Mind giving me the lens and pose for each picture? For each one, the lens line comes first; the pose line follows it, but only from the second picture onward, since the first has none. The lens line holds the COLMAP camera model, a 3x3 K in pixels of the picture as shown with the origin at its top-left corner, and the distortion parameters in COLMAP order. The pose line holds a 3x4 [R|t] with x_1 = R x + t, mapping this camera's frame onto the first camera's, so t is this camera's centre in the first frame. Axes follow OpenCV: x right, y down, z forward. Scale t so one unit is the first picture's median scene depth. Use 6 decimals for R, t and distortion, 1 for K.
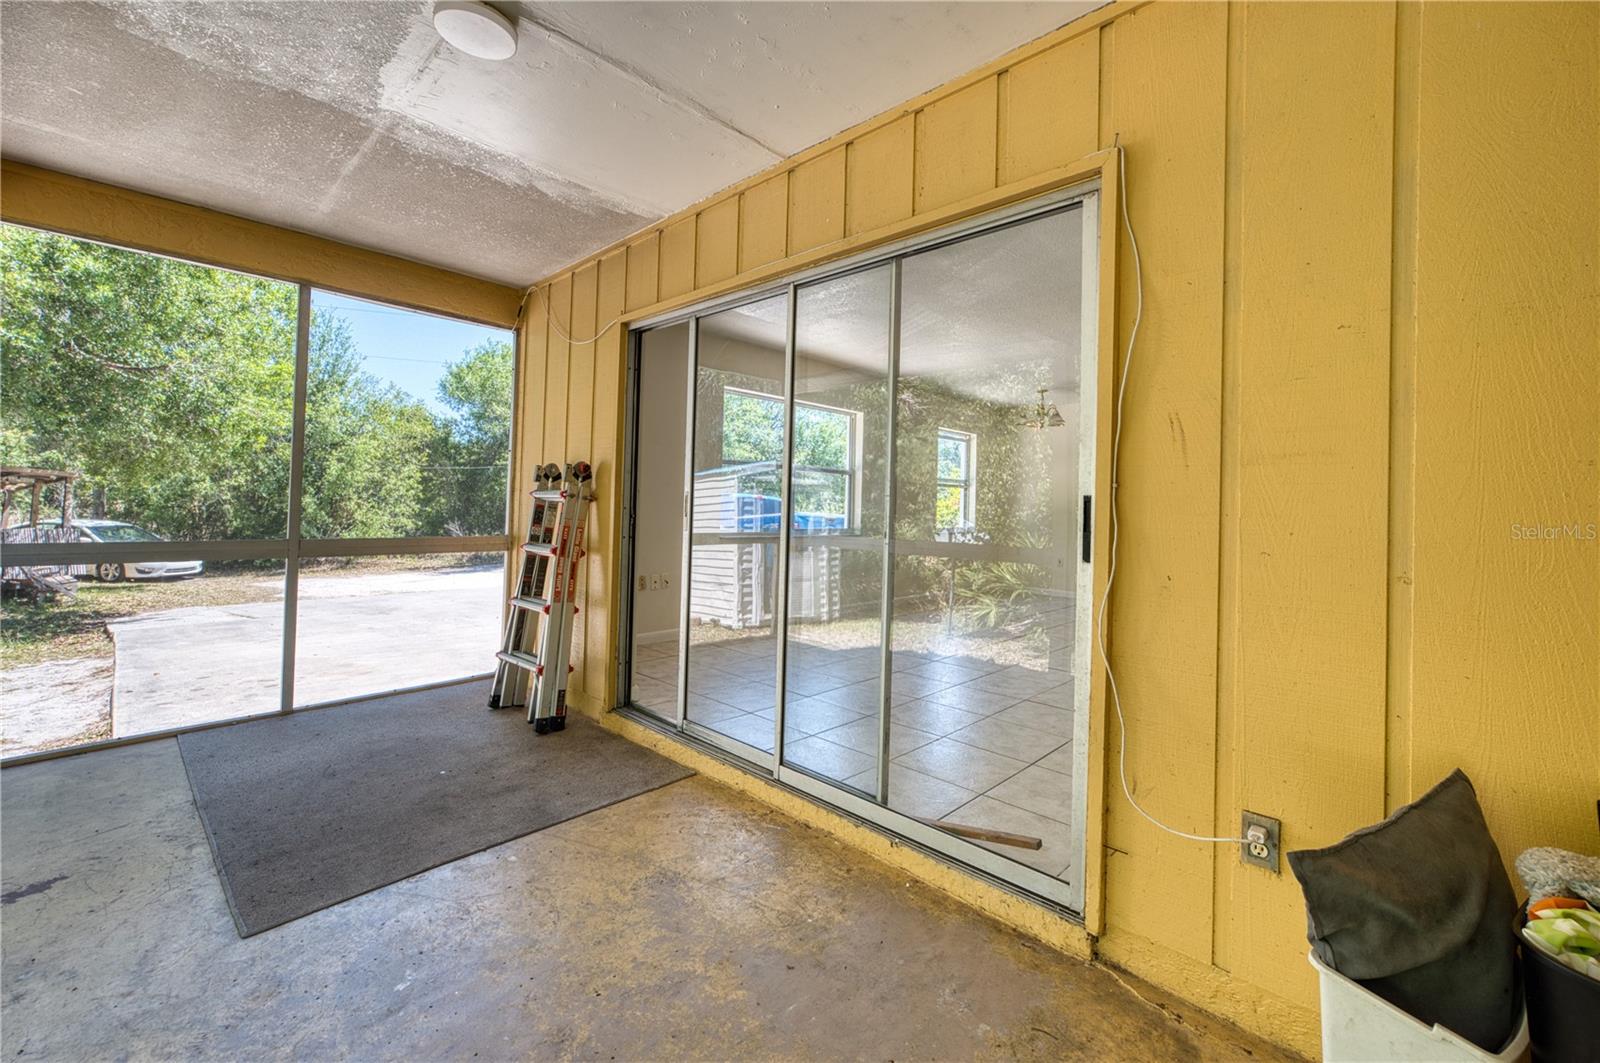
lens RADIAL K [[648.3, 0, 798.2], [0, 648.3, 513.9], [0, 0, 1]] dist [0.000820, 0.000567]
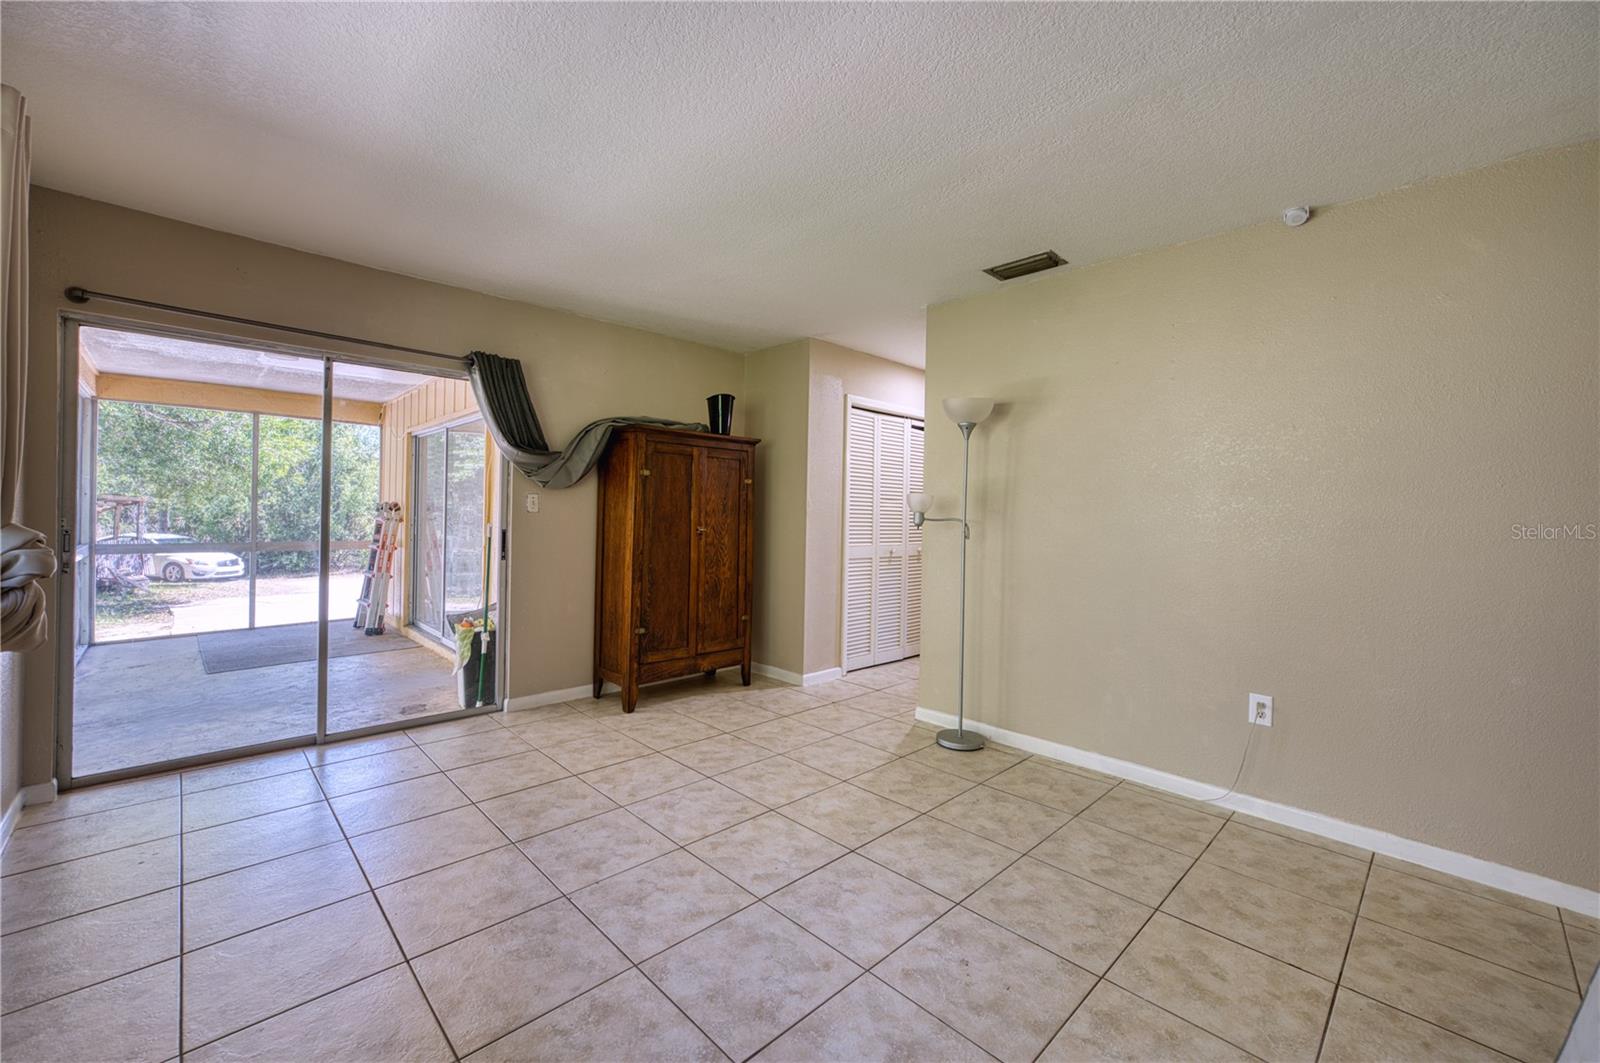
lens RADIAL K [[631.8, 0, 800.5], [0, 631.8, 529.4], [0, 0, 1]] dist [-0.002955, 0.000273]
pose [[0.999390, -0.009911, -0.033474, 0.248693], [0.010332, 0.999869, 0.012423, -0.001899], [0.033346, -0.012761, 0.999362, -0.226137]]
